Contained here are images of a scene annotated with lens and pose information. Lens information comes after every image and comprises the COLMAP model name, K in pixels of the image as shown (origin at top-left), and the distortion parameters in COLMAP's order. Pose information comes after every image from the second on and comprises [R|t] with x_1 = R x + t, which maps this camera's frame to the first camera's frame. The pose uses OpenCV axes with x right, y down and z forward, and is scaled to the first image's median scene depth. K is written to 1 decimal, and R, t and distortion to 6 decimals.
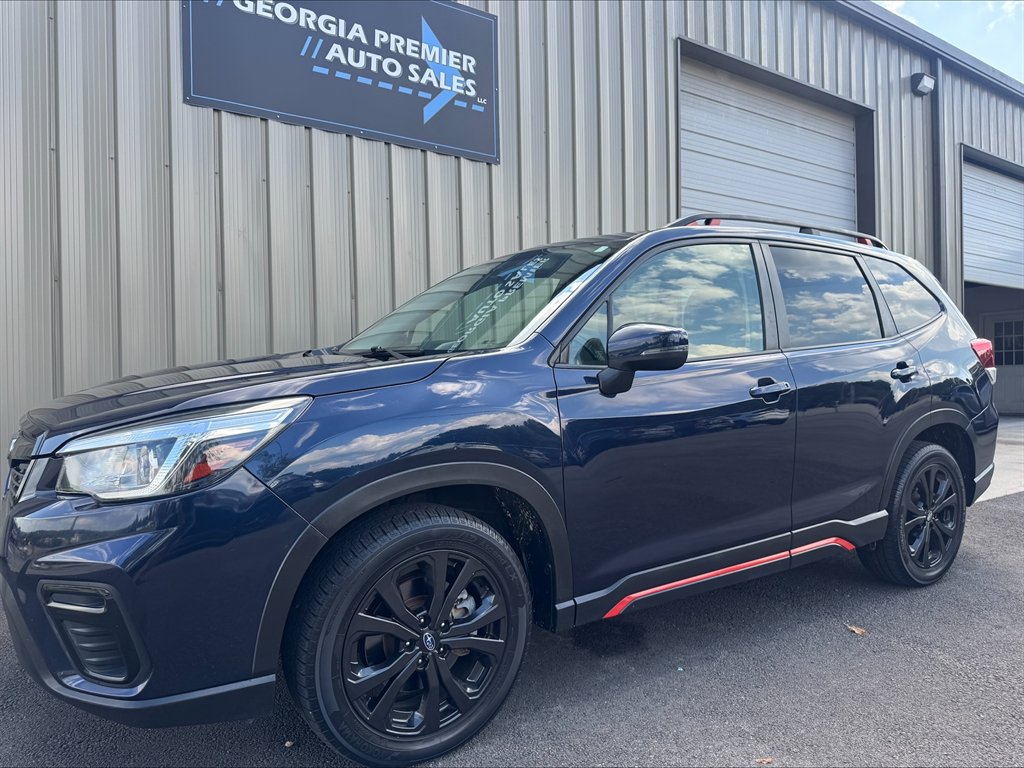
lens RADIAL K [[749.8, 0, 535.7], [0, 749.8, 387.7], [0, 0, 1]] dist [0.018024, -0.037163]
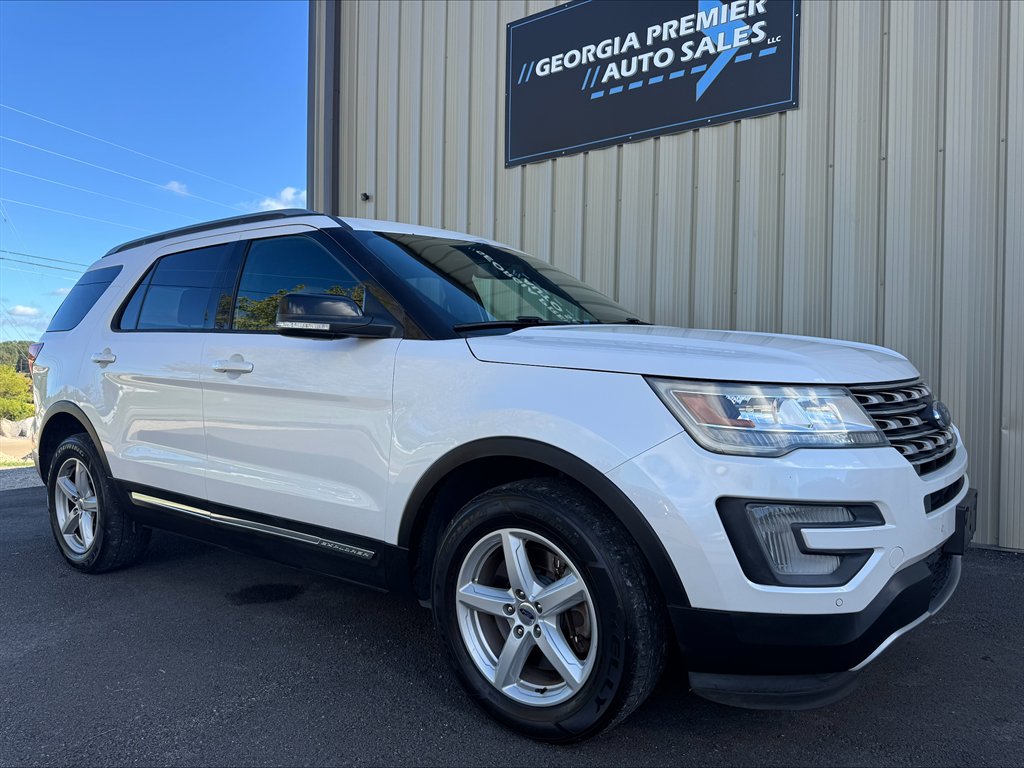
lens RADIAL K [[749.8, 0, 494.7], [0, 749.8, 386.1], [0, 0, 1]] dist [0.018024, -0.037163]
pose [[0.266783, 0.029820, -0.963295, 0.678048], [-0.024462, 0.999409, 0.024163, -0.019141], [0.963446, 0.017118, 0.267355, 0.520158]]
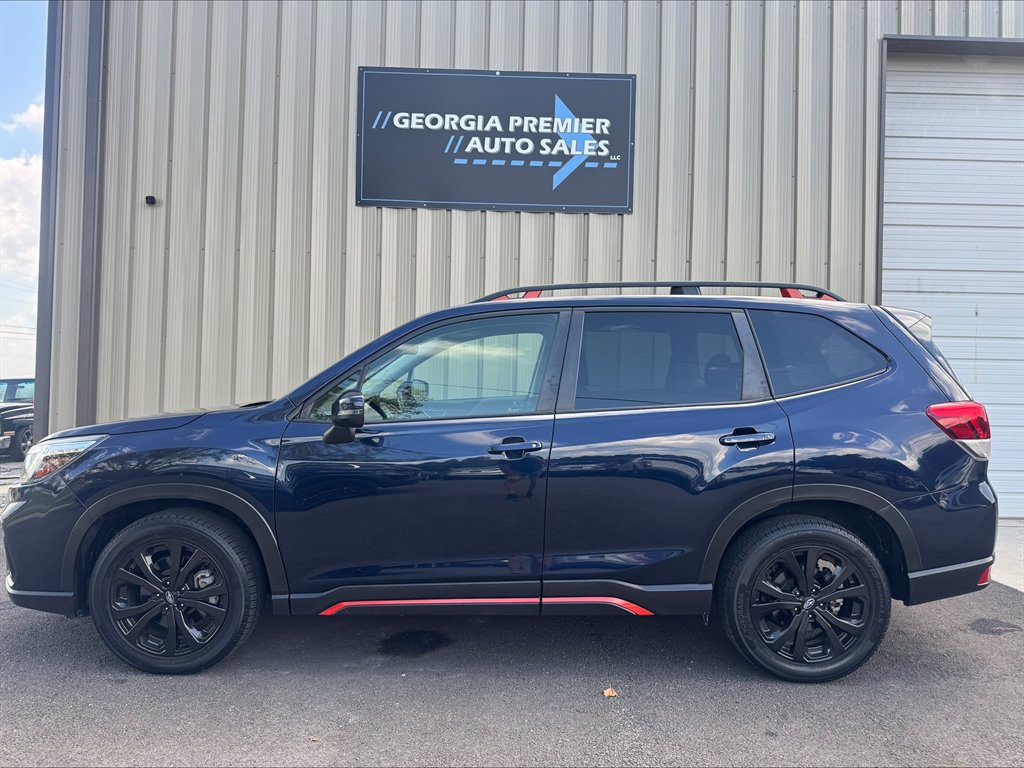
lens RADIAL K [[749.8, 0, 512.0], [0, 749.8, 404.8], [0, 0, 1]] dist [0.018024, -0.037163]
pose [[0.815863, 0.035860, -0.577133, 0.462382], [-0.037024, 0.999267, 0.009751, -0.036120], [0.577059, 0.013412, 0.816592, 0.045288]]
